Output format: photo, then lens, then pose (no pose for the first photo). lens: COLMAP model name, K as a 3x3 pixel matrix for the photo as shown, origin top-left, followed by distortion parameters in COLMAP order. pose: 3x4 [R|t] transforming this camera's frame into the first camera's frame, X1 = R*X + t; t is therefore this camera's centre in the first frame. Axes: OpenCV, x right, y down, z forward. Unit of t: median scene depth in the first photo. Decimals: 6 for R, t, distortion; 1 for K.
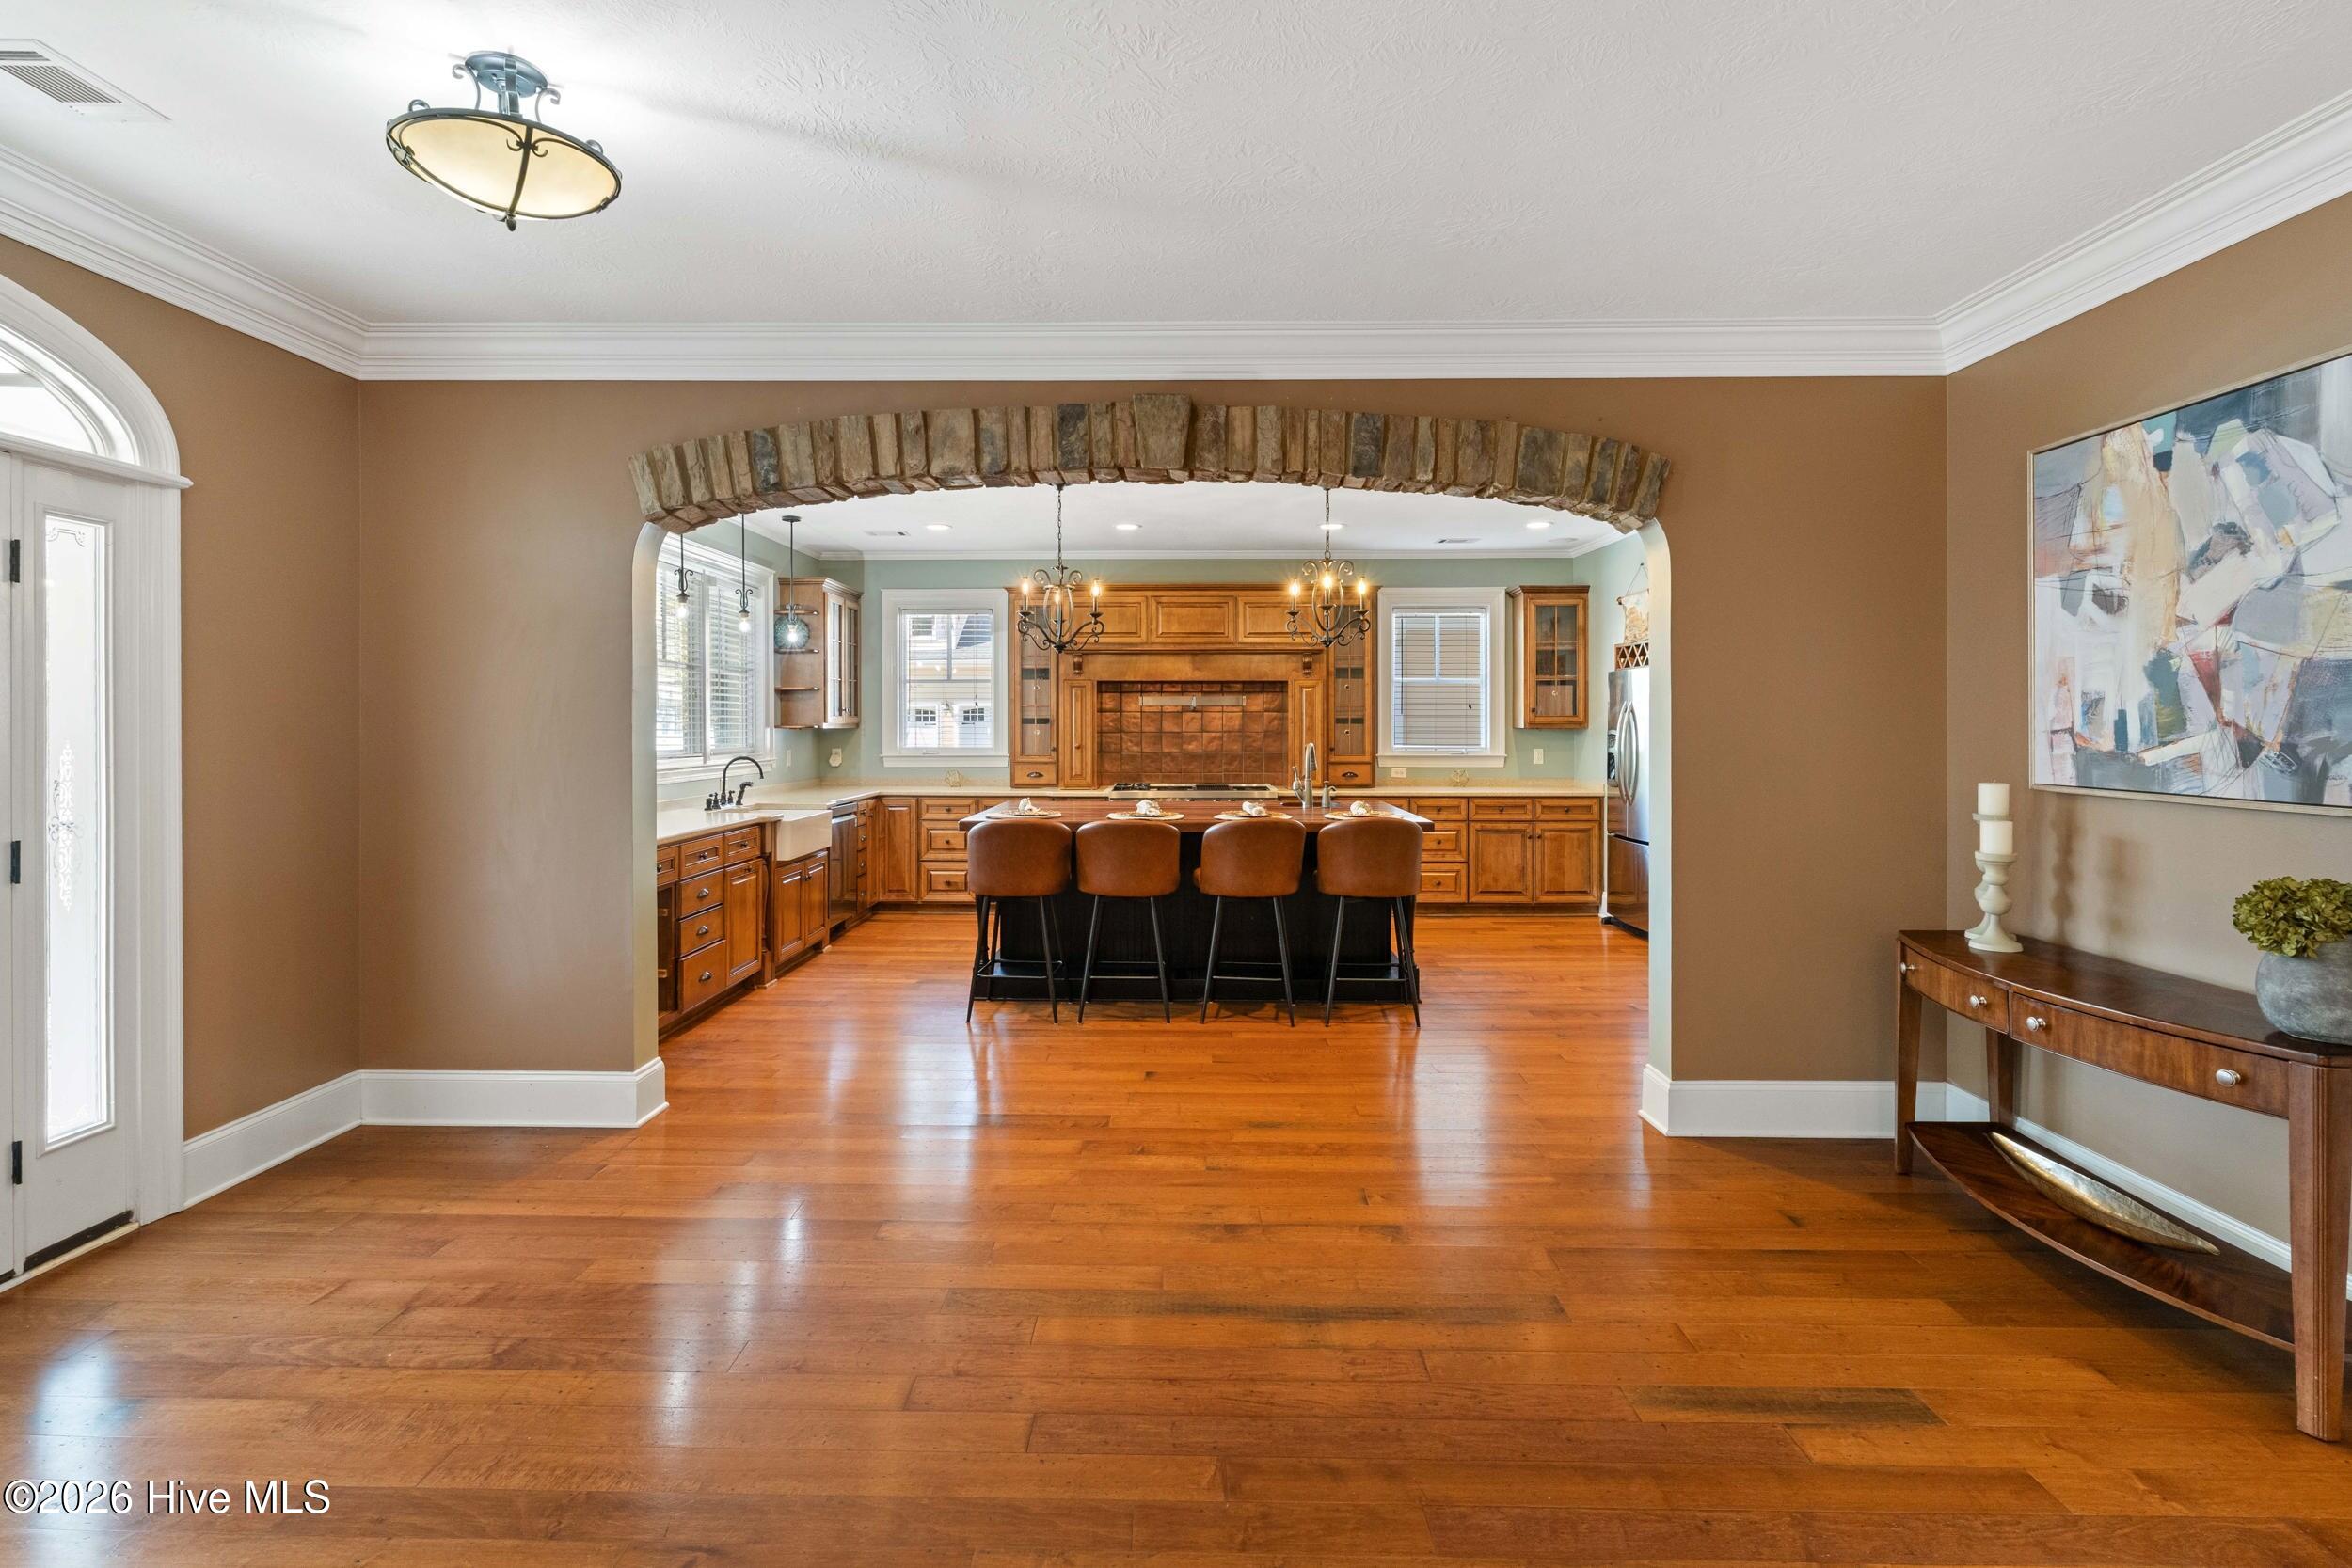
lens RADIAL K [[1151.2, 0, 1160.3], [0, 1151.2, 733.8], [0, 0, 1]] dist [0.000769, 0.000349]
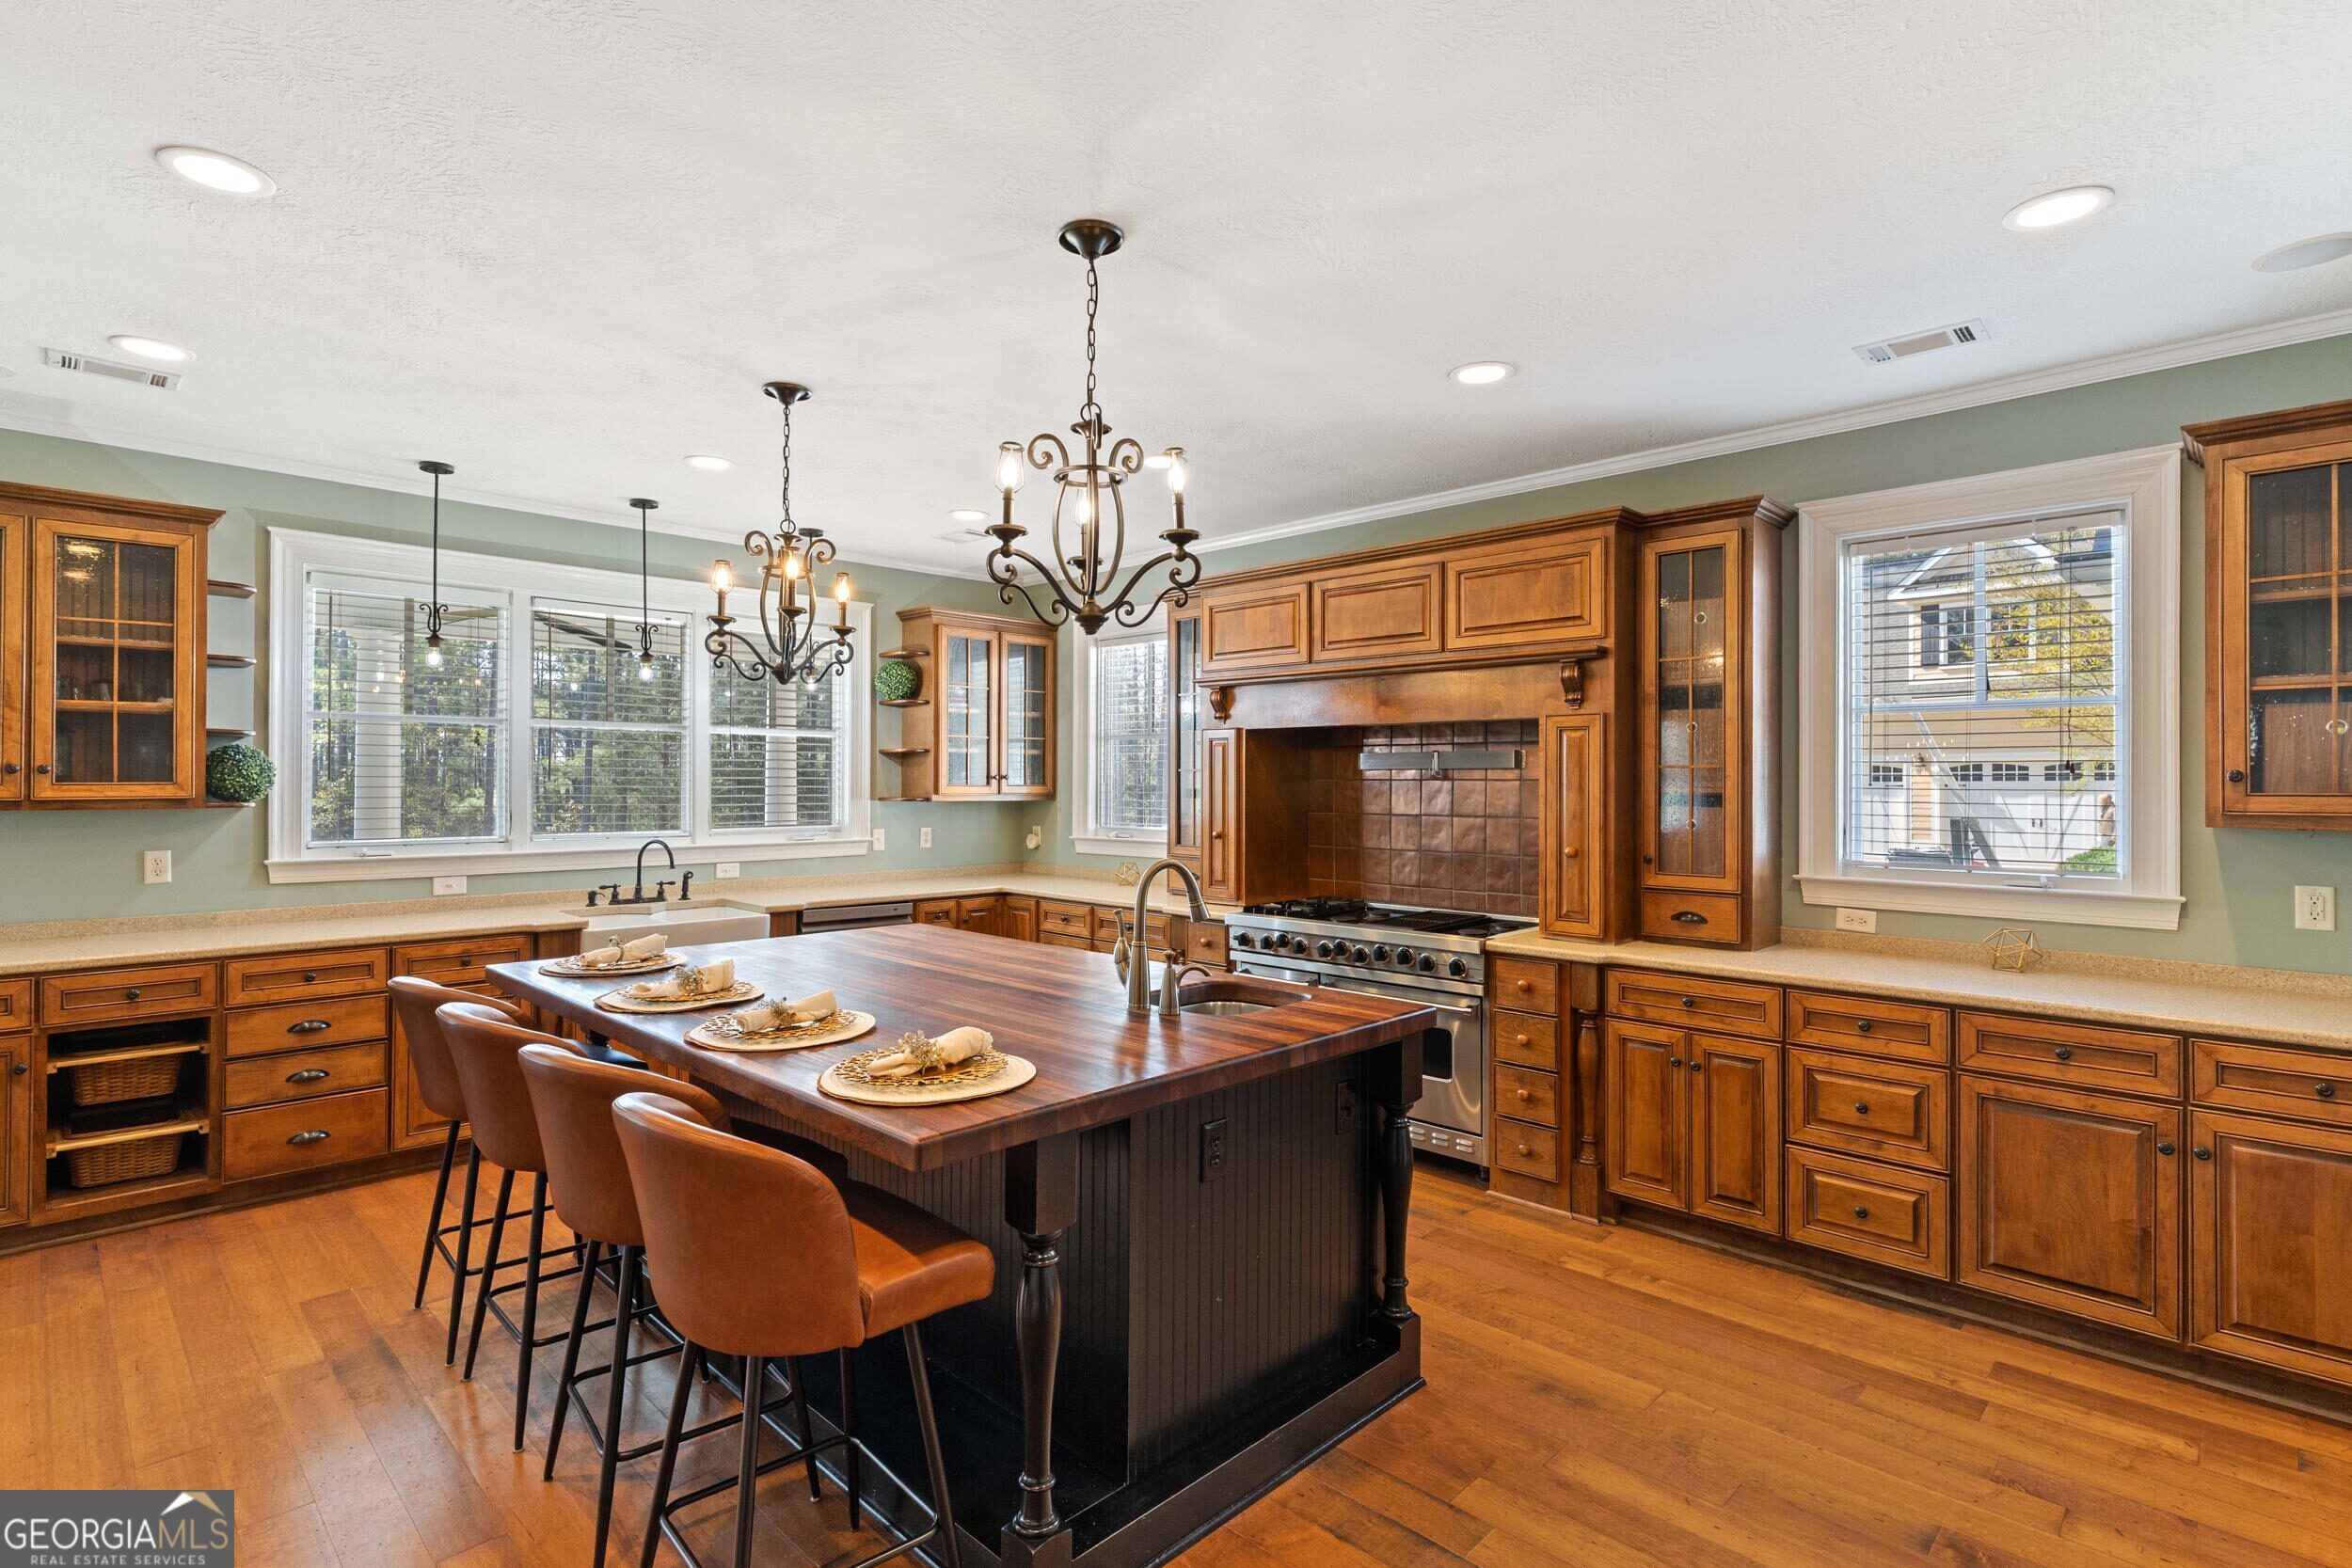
lens RADIAL K [[1125.3, 0, 1159.6], [0, 1125.3, 775.1], [0, 0, 1]] dist [-0.000201, 0.000262]
pose [[0.721149, -0.000799, -0.692779, 0.329743], [-0.007700, 0.999928, -0.009168, -0.015937], [0.692737, 0.011946, 0.721091, 0.537173]]
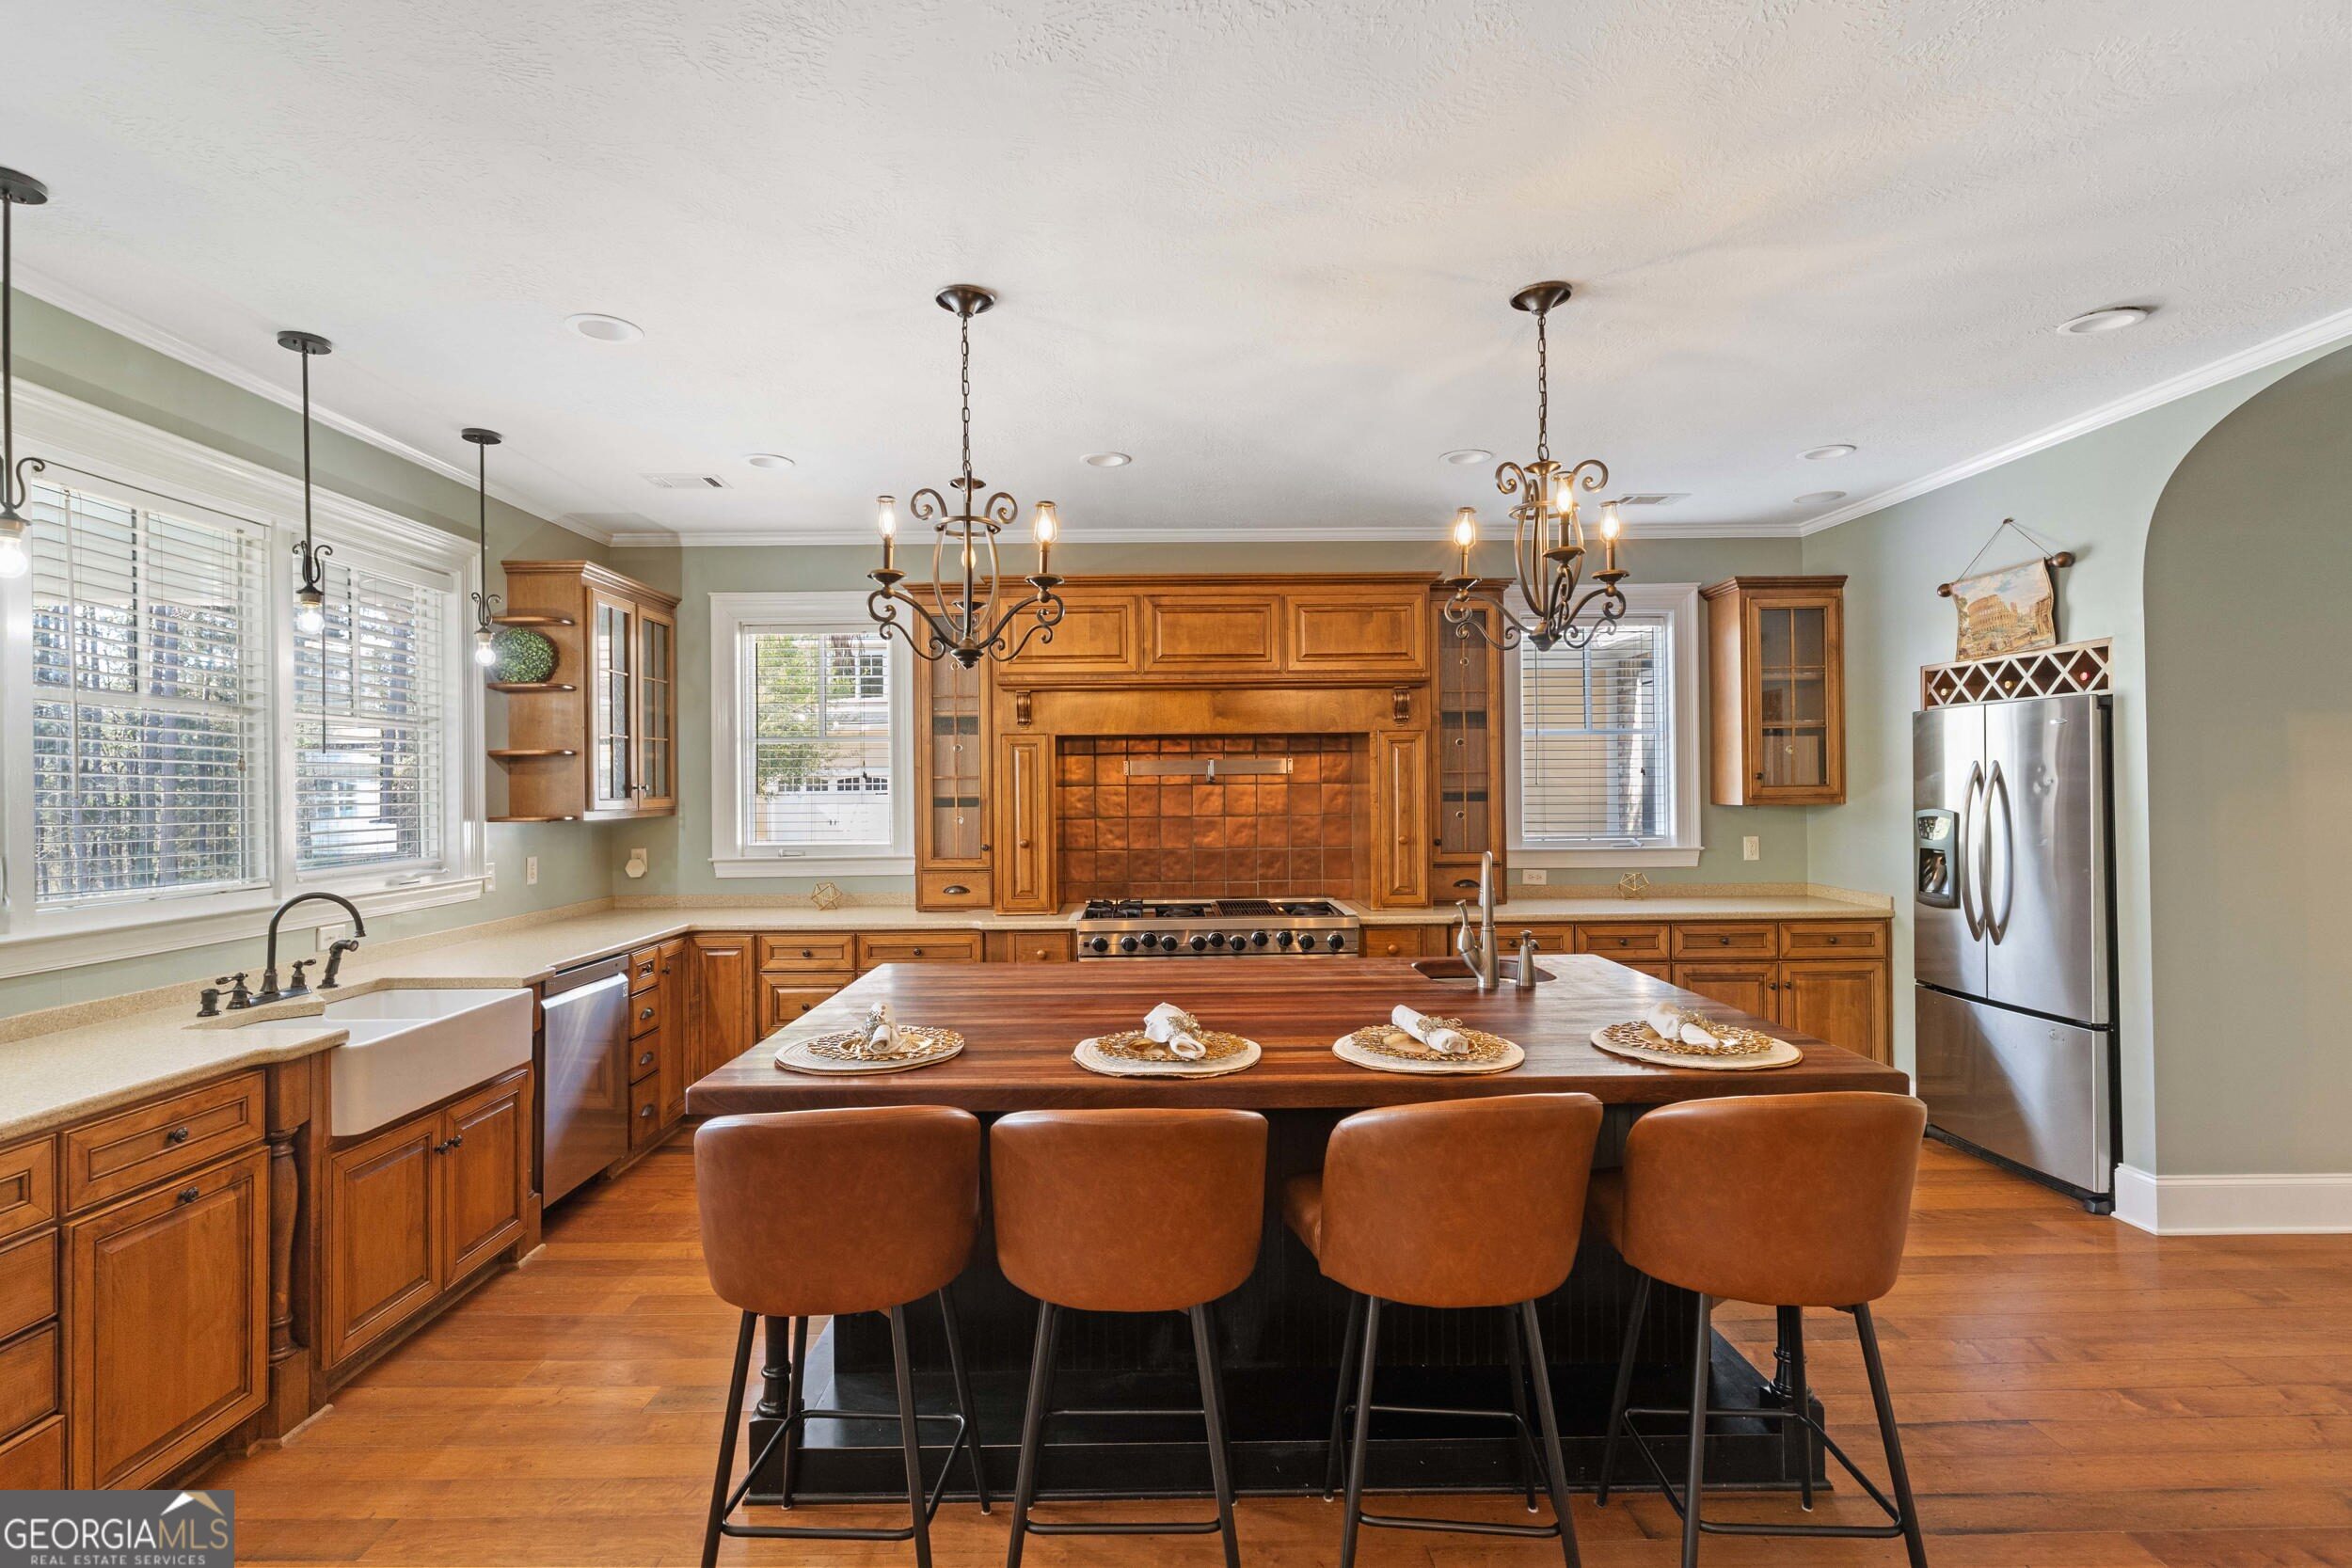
lens RADIAL K [[1125.3, 0, 1159.6], [0, 1125.3, 775.1], [0, 0, 1]] dist [-0.000201, 0.000262]
pose [[0.999534, -0.009582, 0.028968, -0.017731], [0.010098, 0.999792, -0.017730, -0.014007], [-0.028792, 0.018014, 0.999423, 0.406679]]
